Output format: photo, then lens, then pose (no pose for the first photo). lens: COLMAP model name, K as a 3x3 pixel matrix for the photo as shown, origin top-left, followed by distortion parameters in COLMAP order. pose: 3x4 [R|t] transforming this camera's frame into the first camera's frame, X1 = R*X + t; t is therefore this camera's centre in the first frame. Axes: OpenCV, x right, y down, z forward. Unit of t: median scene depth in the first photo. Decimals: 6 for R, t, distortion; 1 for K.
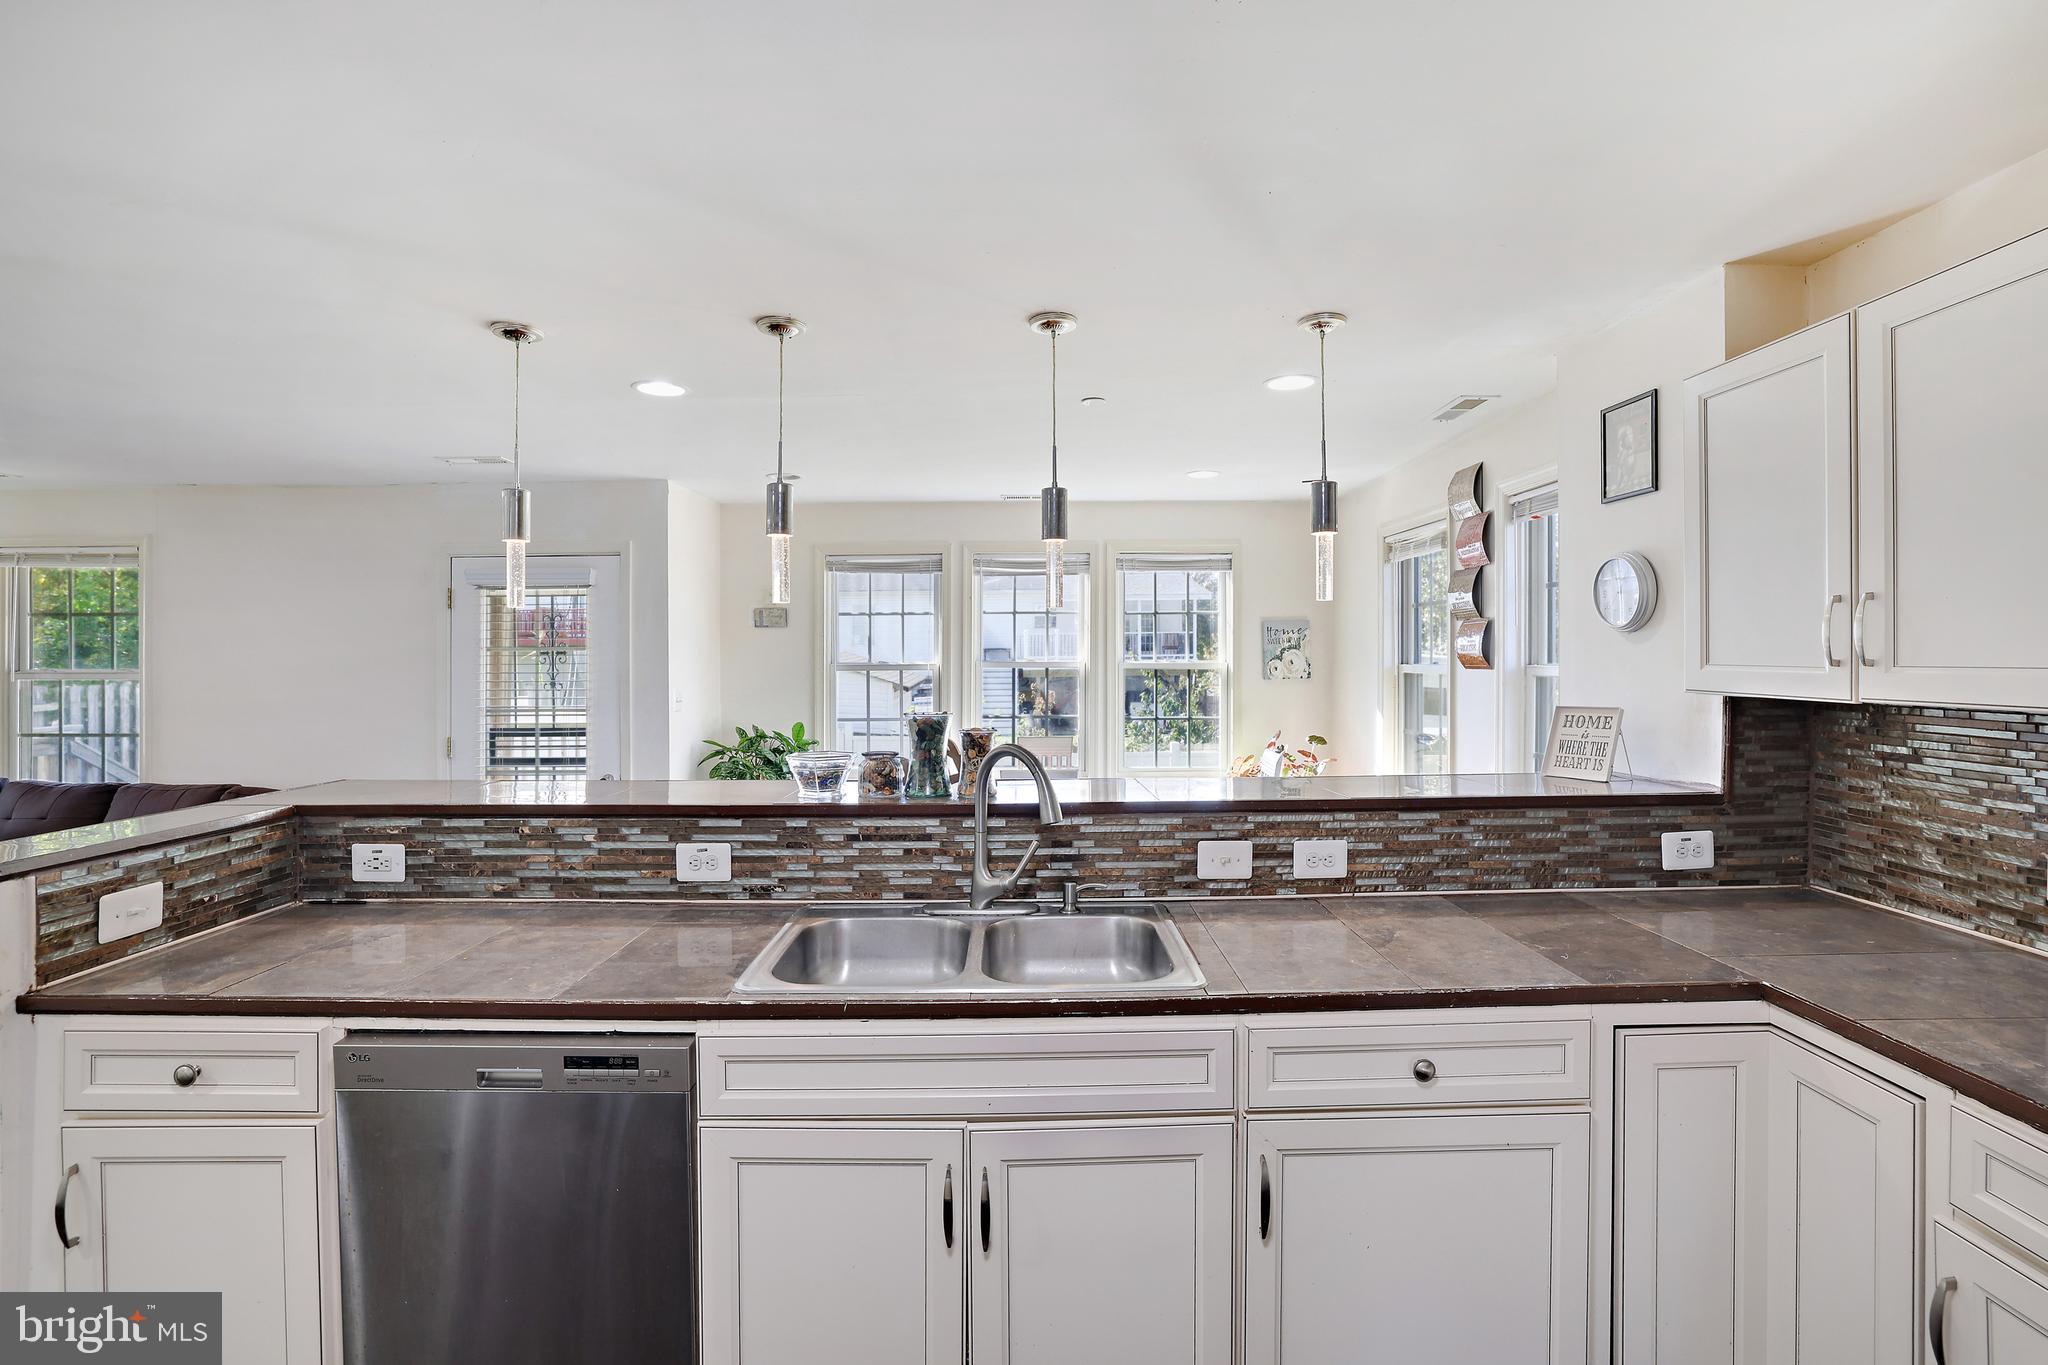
lens RADIAL K [[893.6, 0, 1019.9], [0, 893.6, 675.7], [0, 0, 1]] dist [-0.037096, 0.006371]
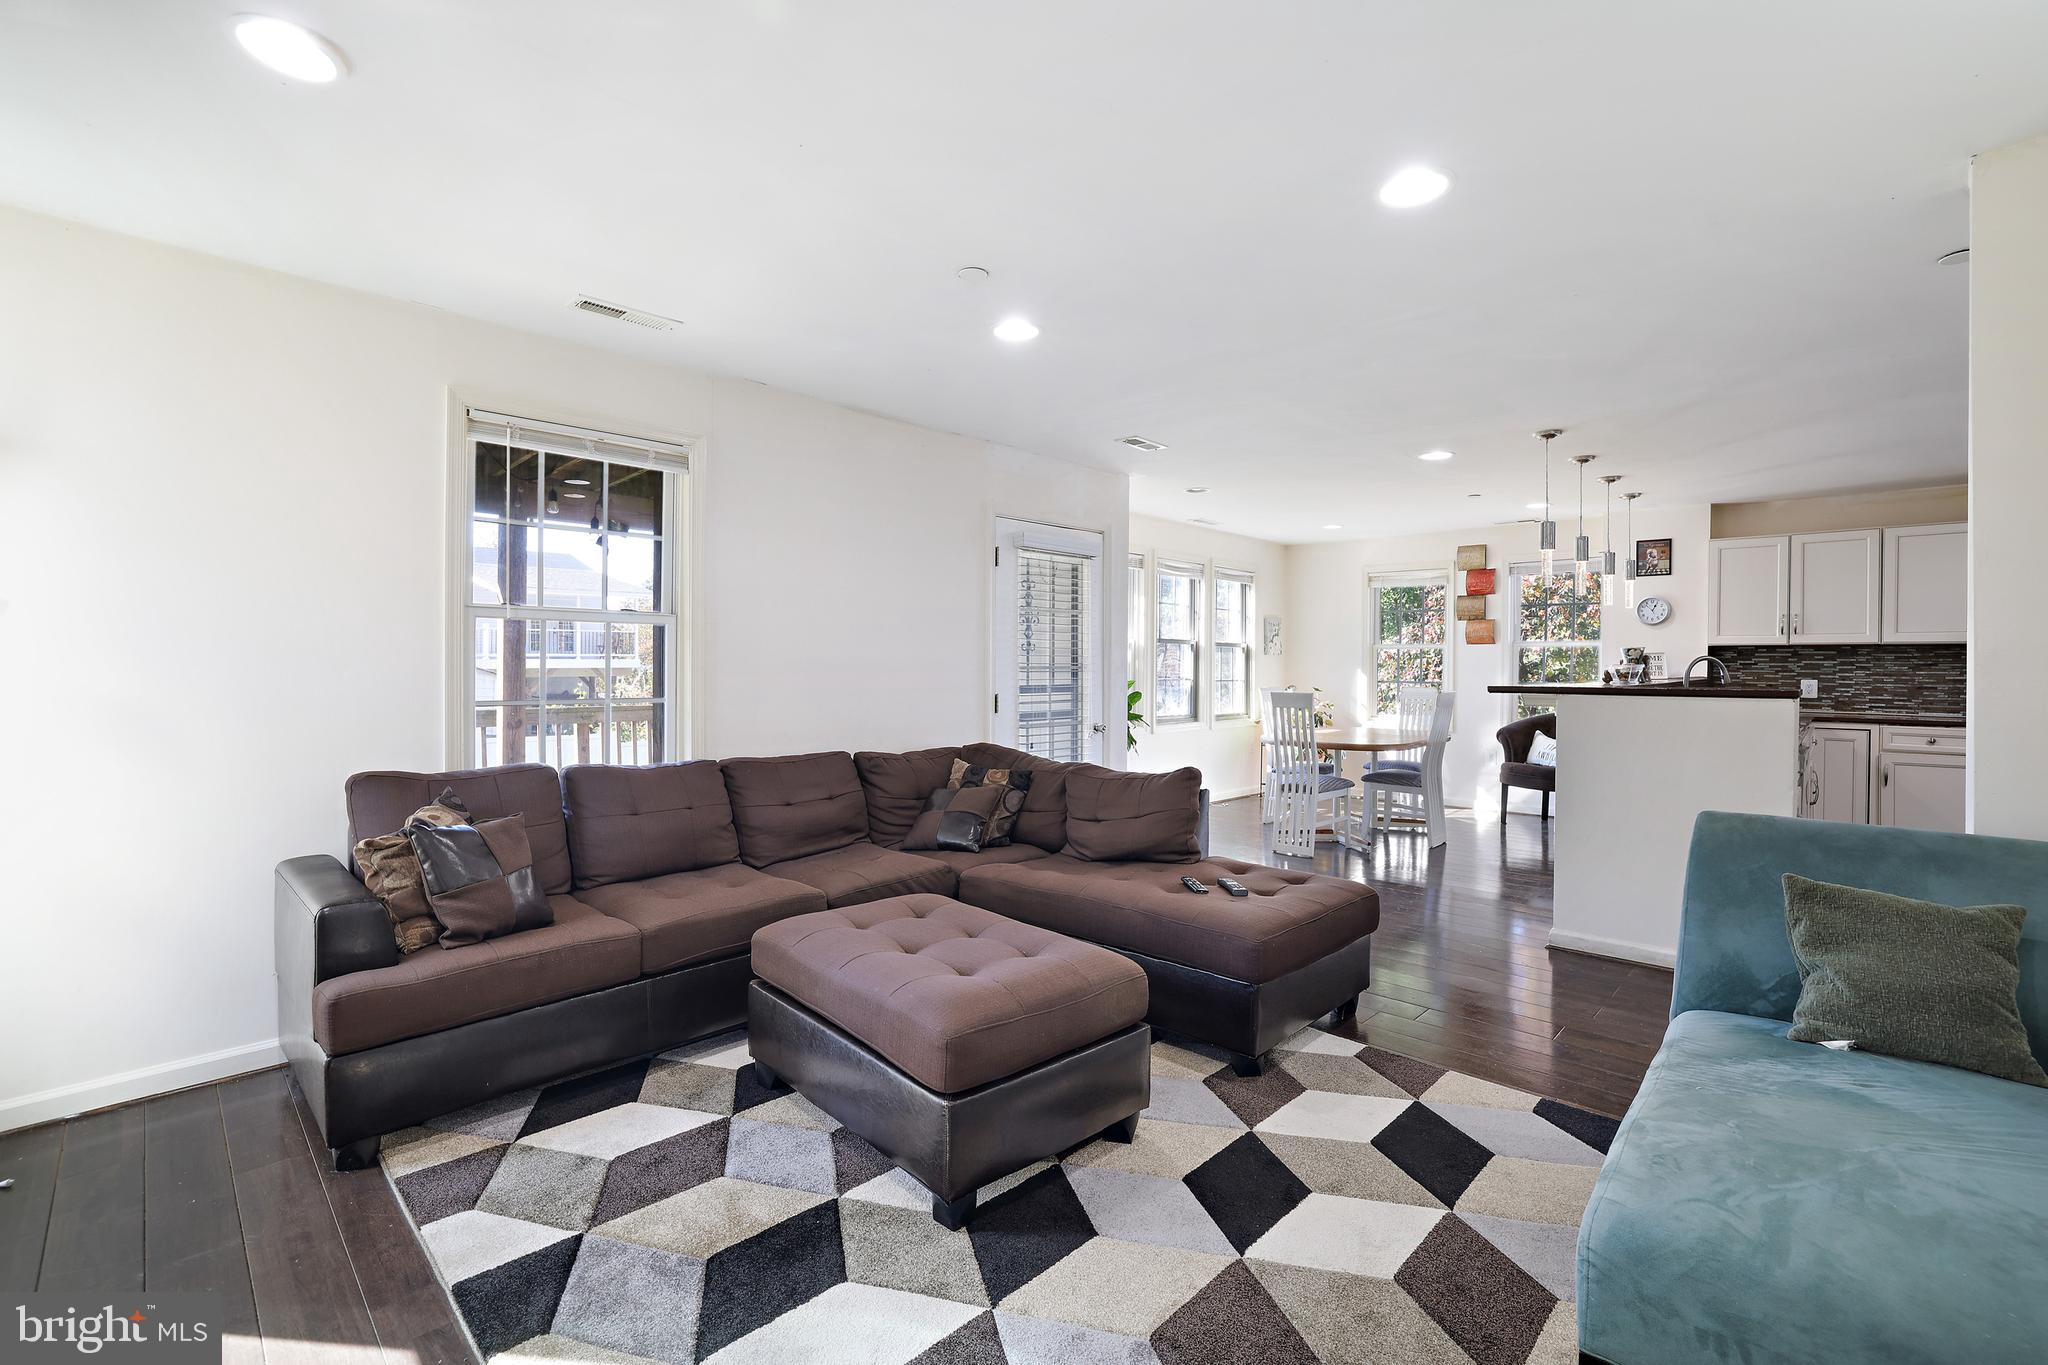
lens RADIAL K [[881.1, 0, 1008.7], [0, 881.1, 668.0], [0, 0, 1]] dist [-0.036500, 0.009765]
pose [[0.710134, 0.005699, 0.704044, -3.012857], [0.007199, 0.999856, -0.015355, 0.125941], [-0.704030, 0.015972, 0.709990, 0.580941]]
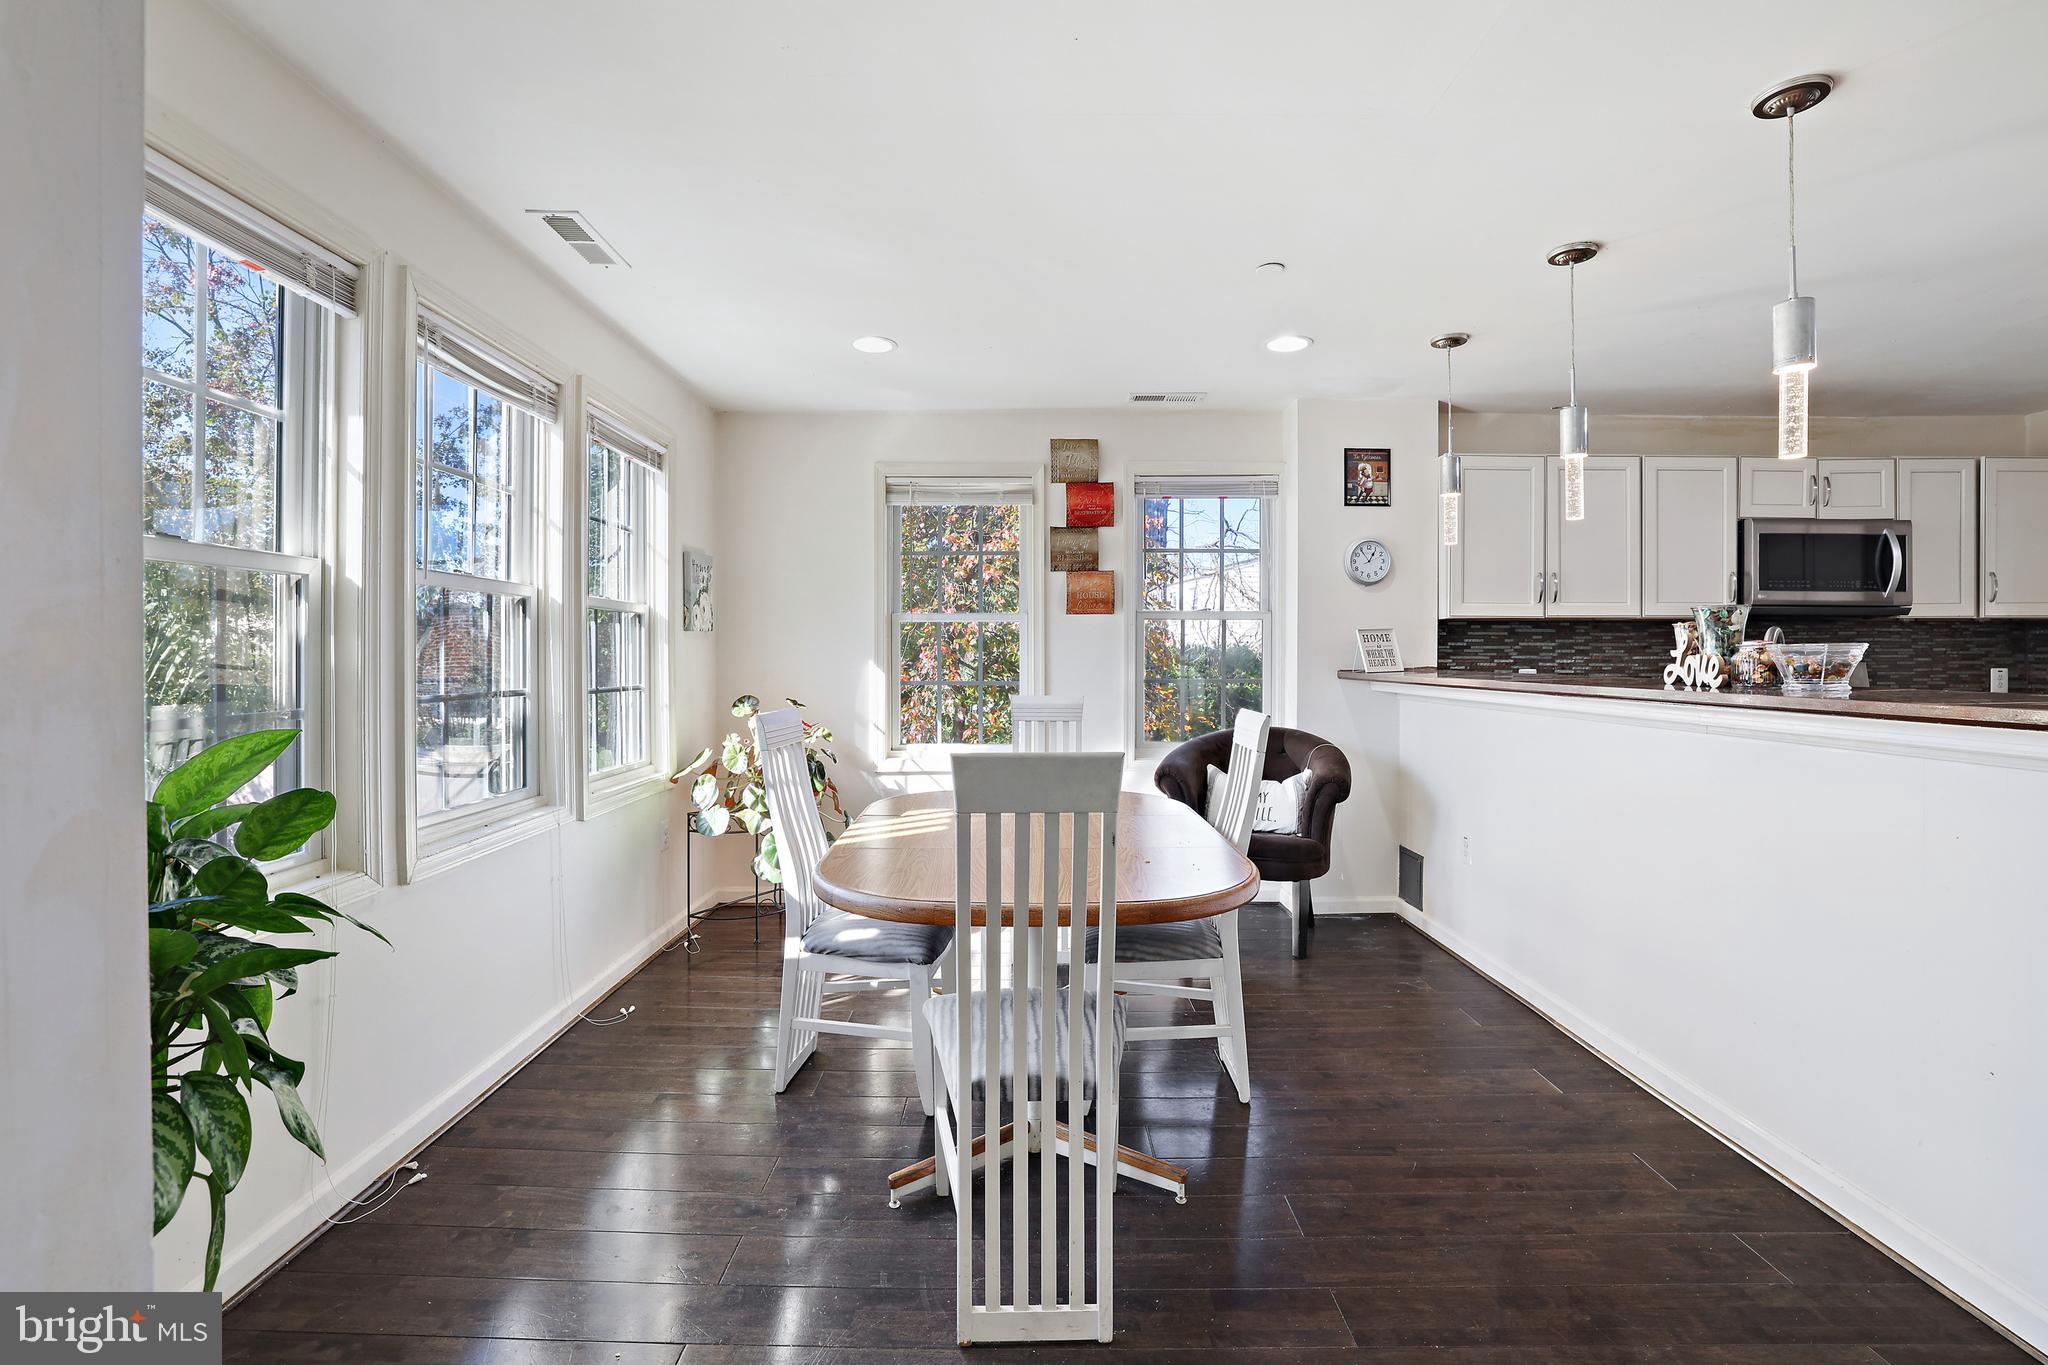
lens RADIAL K [[881.1, 0, 1017.9], [0, 881.1, 655.8], [0, 0, 1]] dist [-0.036500, 0.009765]
pose [[0.005051, 0.003429, 0.999981, -1.156572], [0.023651, 0.999714, -0.003548, 0.088301], [-0.999708, 0.023668, 0.004969, 1.928377]]
